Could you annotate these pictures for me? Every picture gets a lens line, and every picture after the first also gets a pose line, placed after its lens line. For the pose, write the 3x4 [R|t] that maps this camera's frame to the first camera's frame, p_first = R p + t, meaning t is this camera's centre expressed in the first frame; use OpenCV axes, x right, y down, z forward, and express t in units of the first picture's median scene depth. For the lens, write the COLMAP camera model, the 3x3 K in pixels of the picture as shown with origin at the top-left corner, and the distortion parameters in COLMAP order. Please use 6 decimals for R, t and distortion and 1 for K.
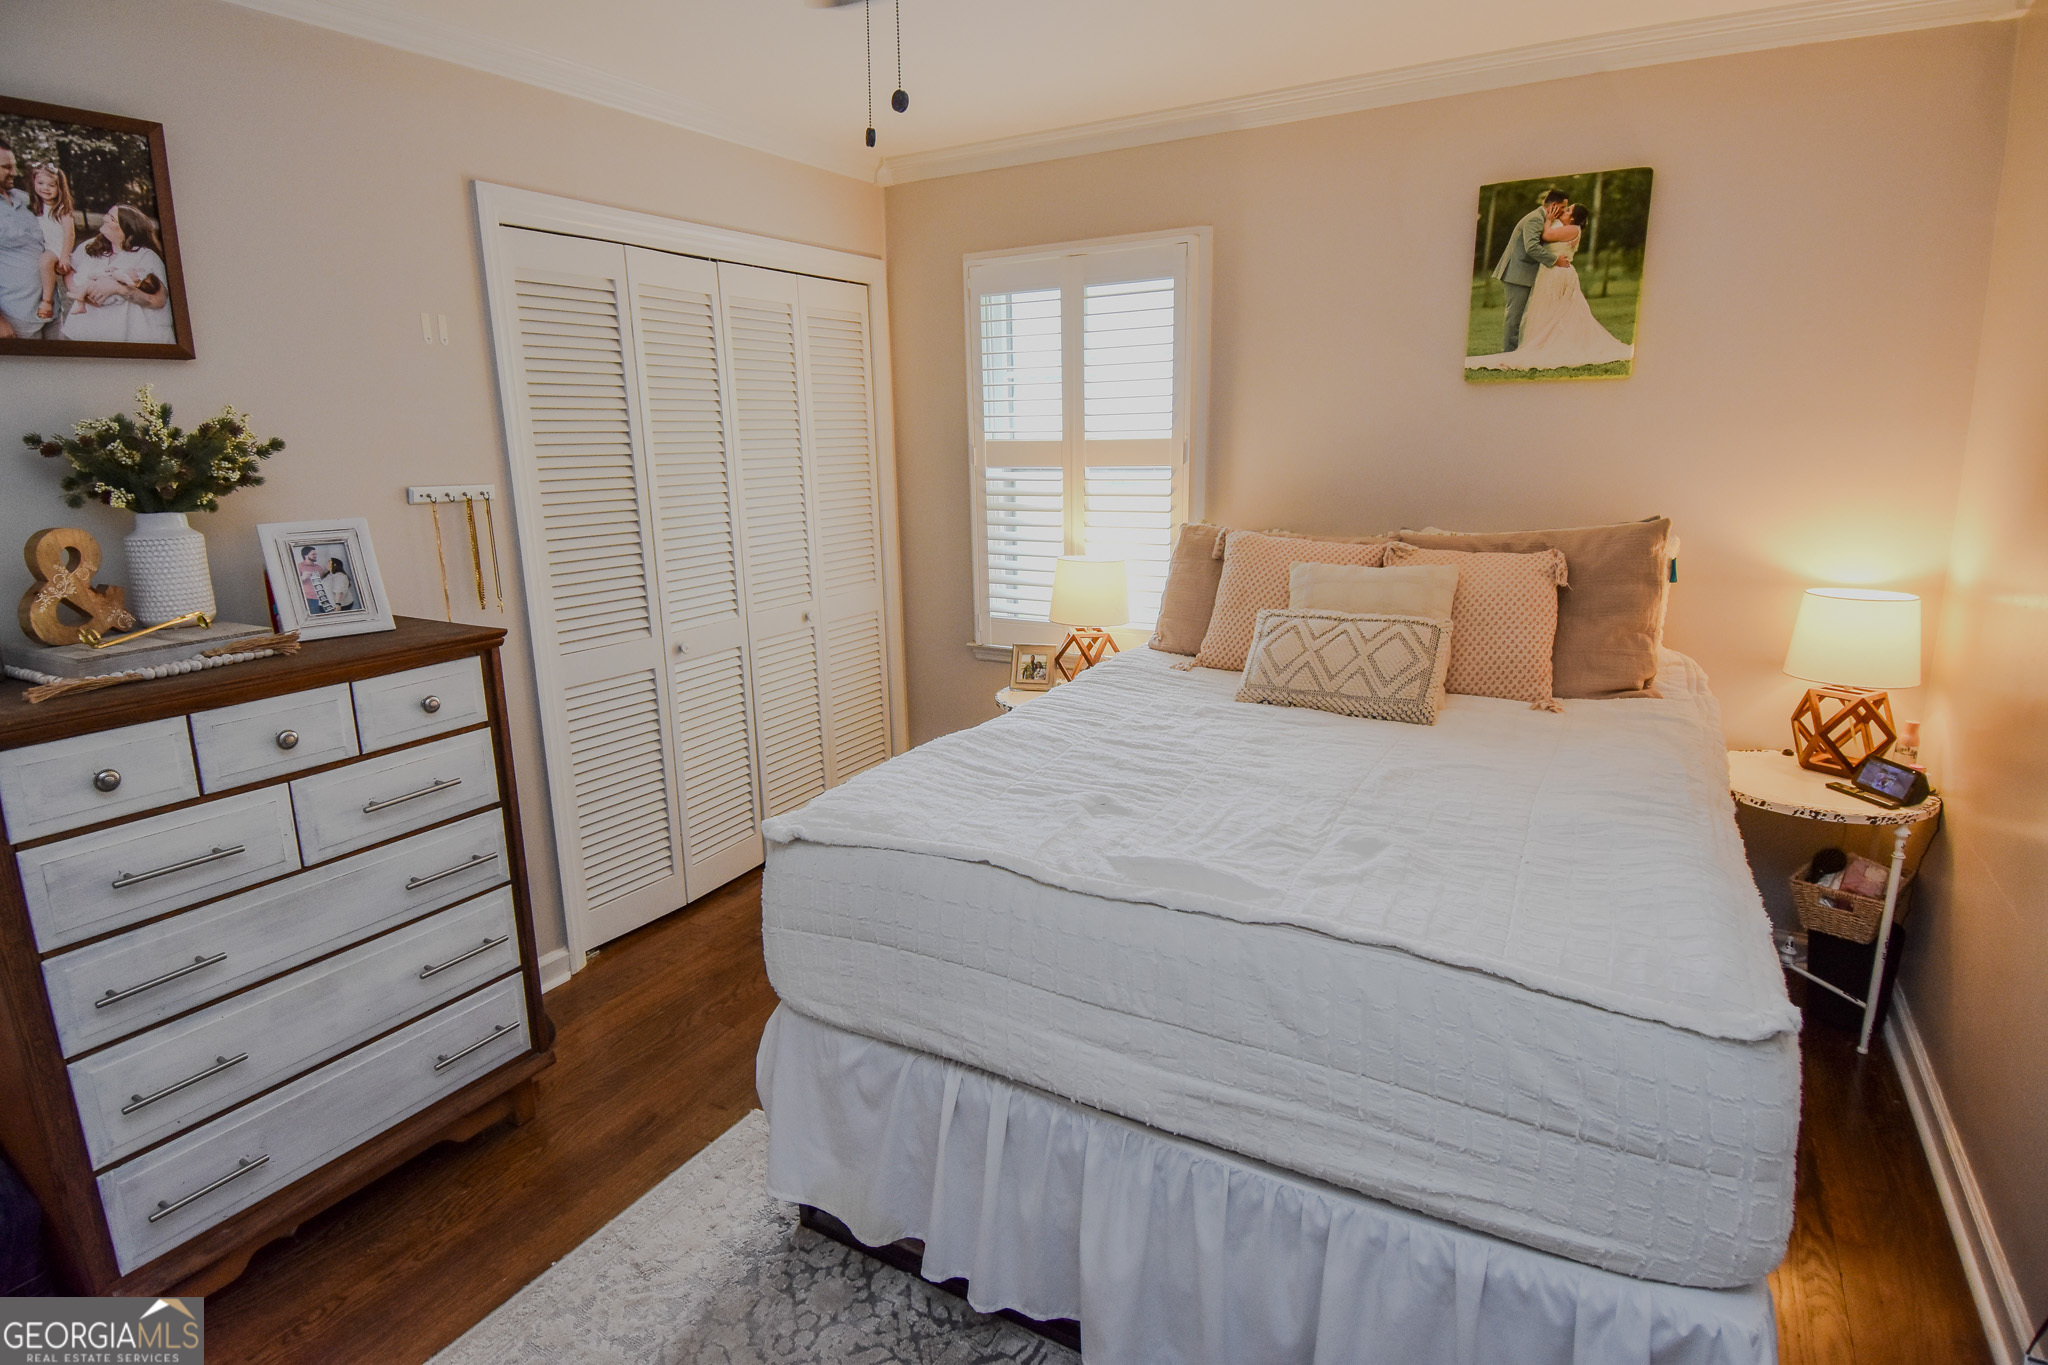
lens RADIAL K [[1066.5, 0, 1028.9], [0, 1066.5, 665.7], [0, 0, 1]] dist [0.054443, -0.060087]
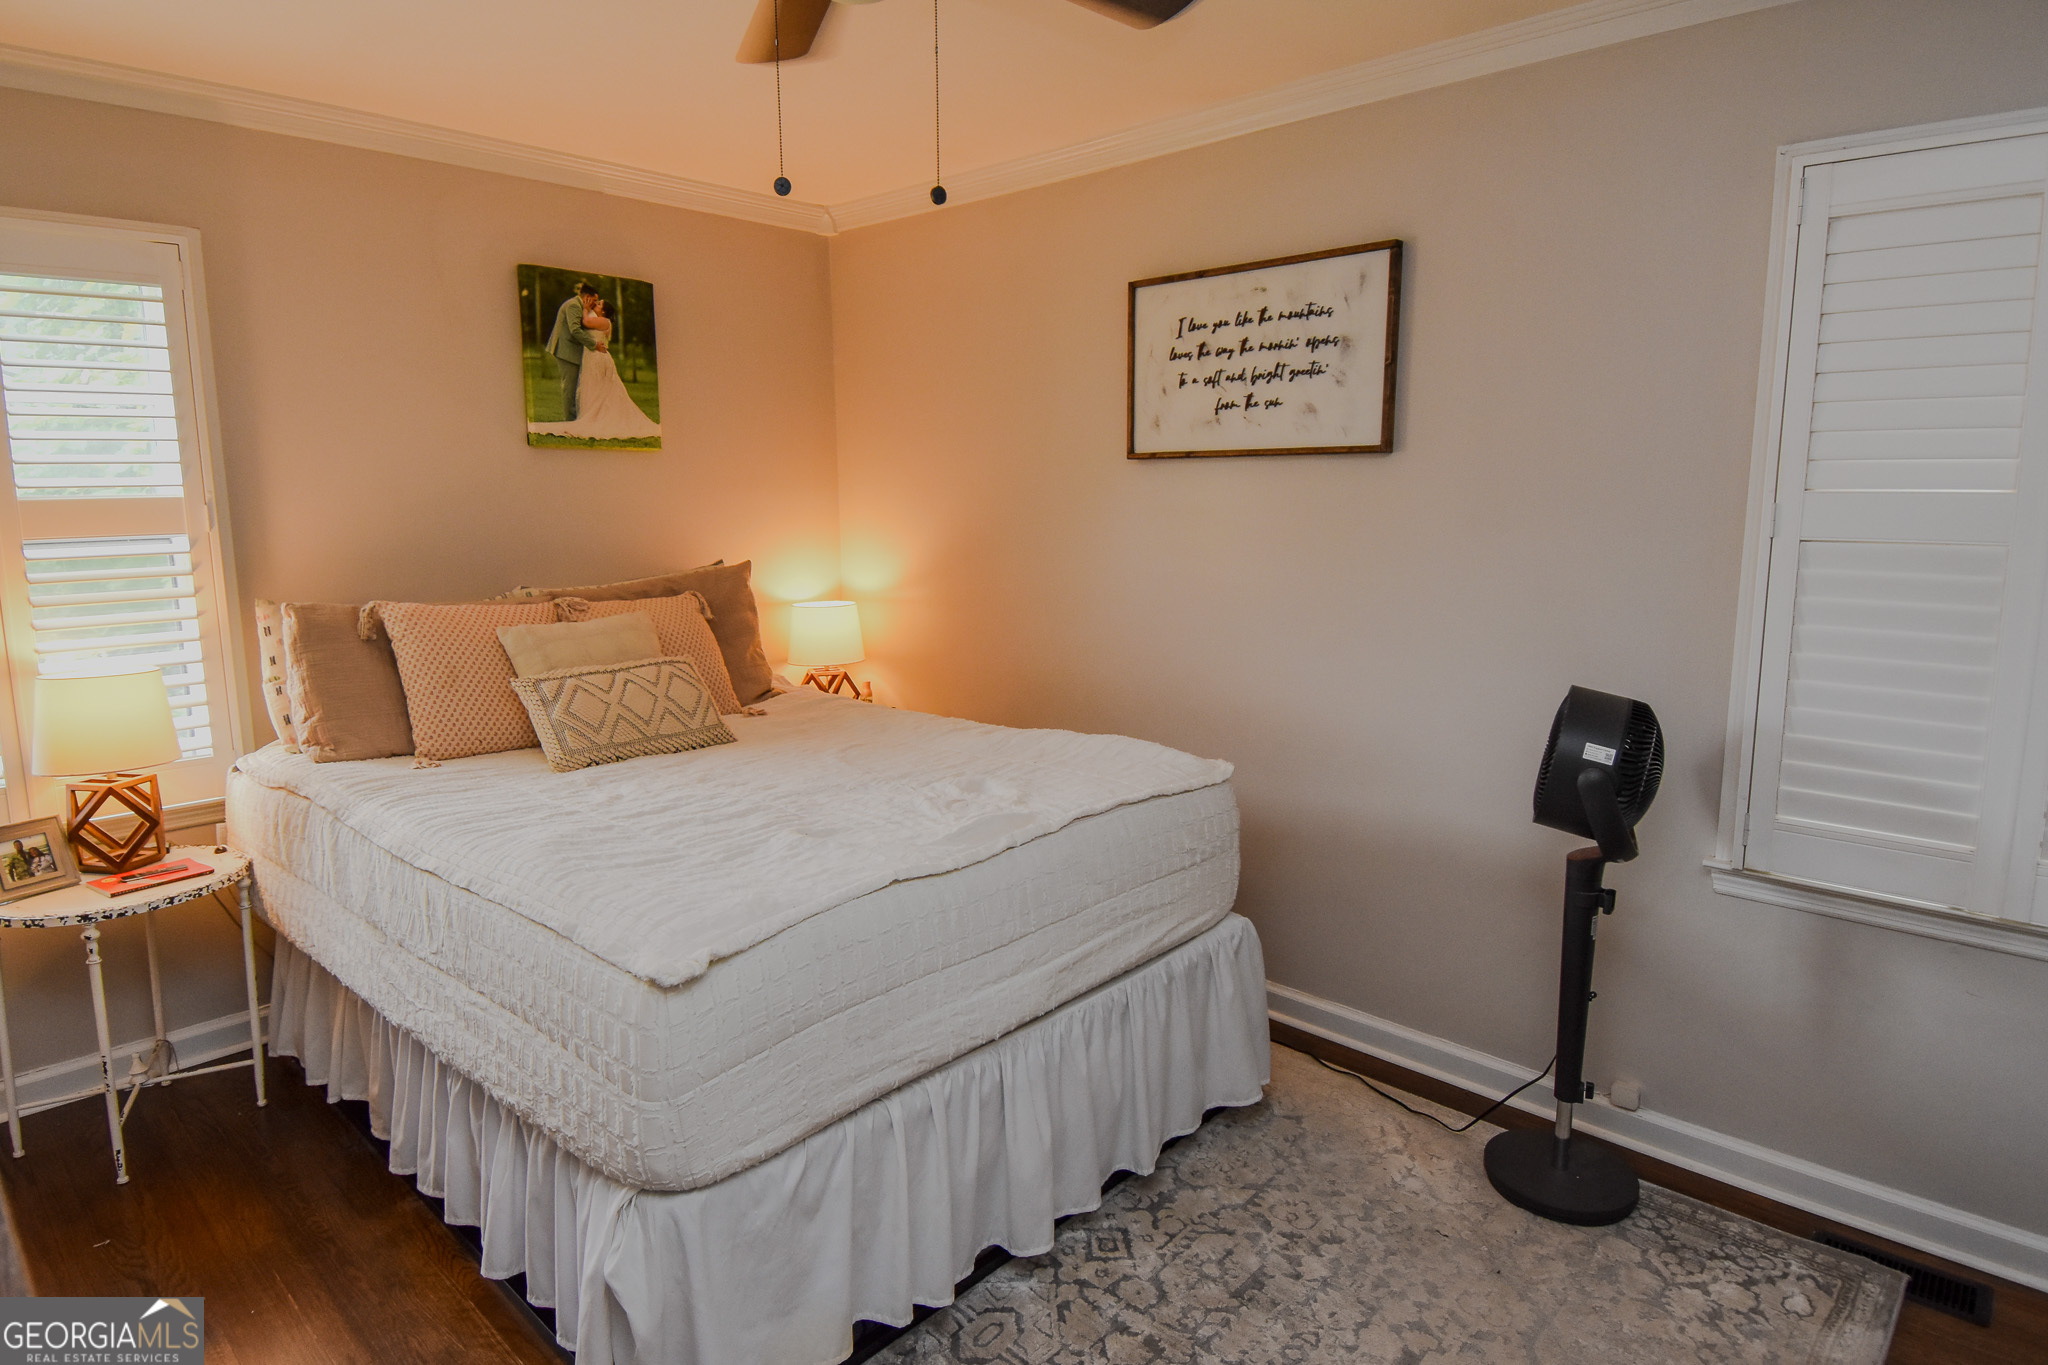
lens RADIAL K [[1139.6, 0, 1033.1], [0, 1139.6, 666.8], [0, 0, 1]] dist [0.056333, -0.060062]
pose [[0.231373, -0.136721, 0.963210, -0.633950], [0.208377, 0.974063, 0.088207, -0.056805], [-0.950287, 0.180302, 0.253862, 0.319629]]
